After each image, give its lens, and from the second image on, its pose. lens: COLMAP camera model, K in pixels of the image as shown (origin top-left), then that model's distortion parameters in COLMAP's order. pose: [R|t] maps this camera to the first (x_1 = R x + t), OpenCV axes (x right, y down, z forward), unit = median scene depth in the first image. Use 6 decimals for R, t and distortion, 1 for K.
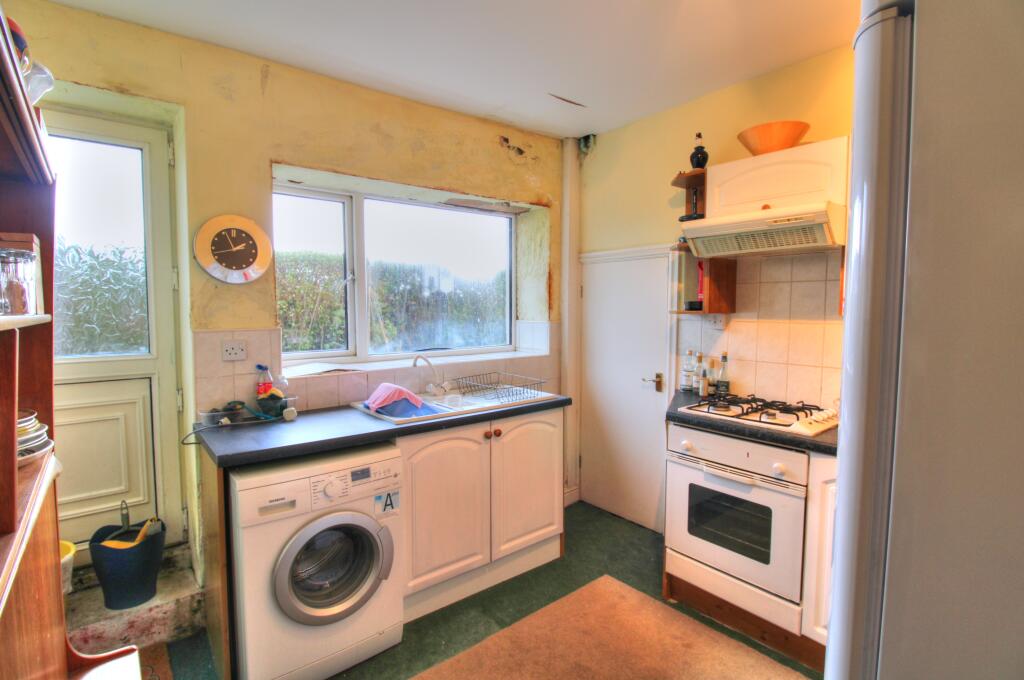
lens RADIAL K [[487.9, 0, 509.8], [0, 487.9, 336.2], [0, 0, 1]] dist [-0.000981, -0.000412]
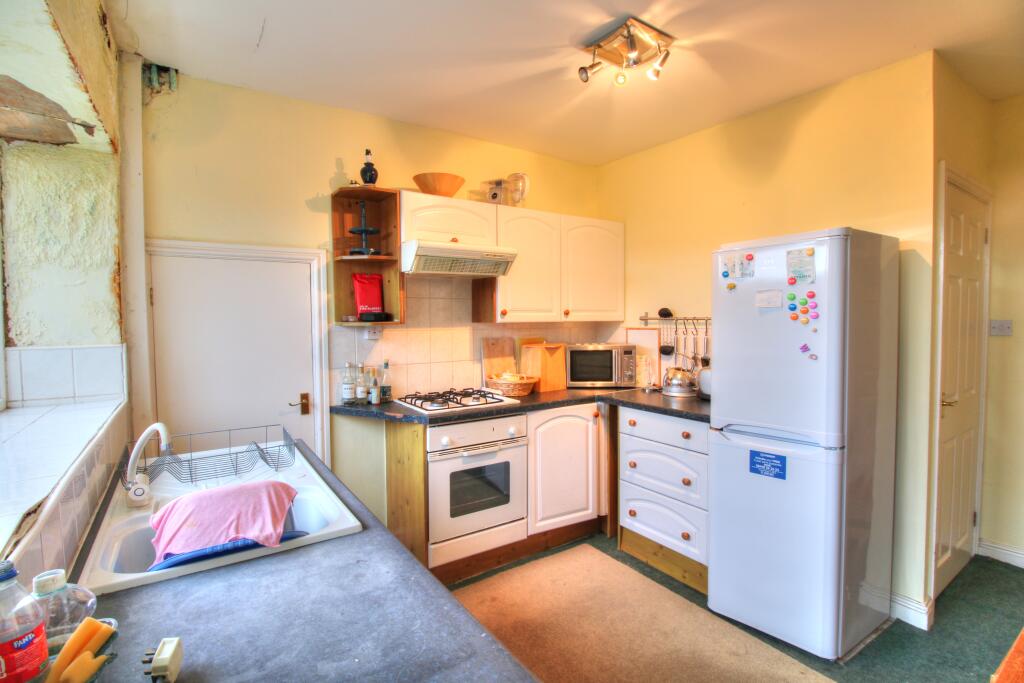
lens RADIAL K [[487.9, 0, 509.8], [0, 487.9, 337.7], [0, 0, 1]] dist [-0.000981, -0.000412]
pose [[0.090782, -0.038837, 0.995113, -0.668650], [0.068945, 0.997087, 0.032624, -0.035749], [-0.993481, 0.065646, 0.093195, 0.674057]]
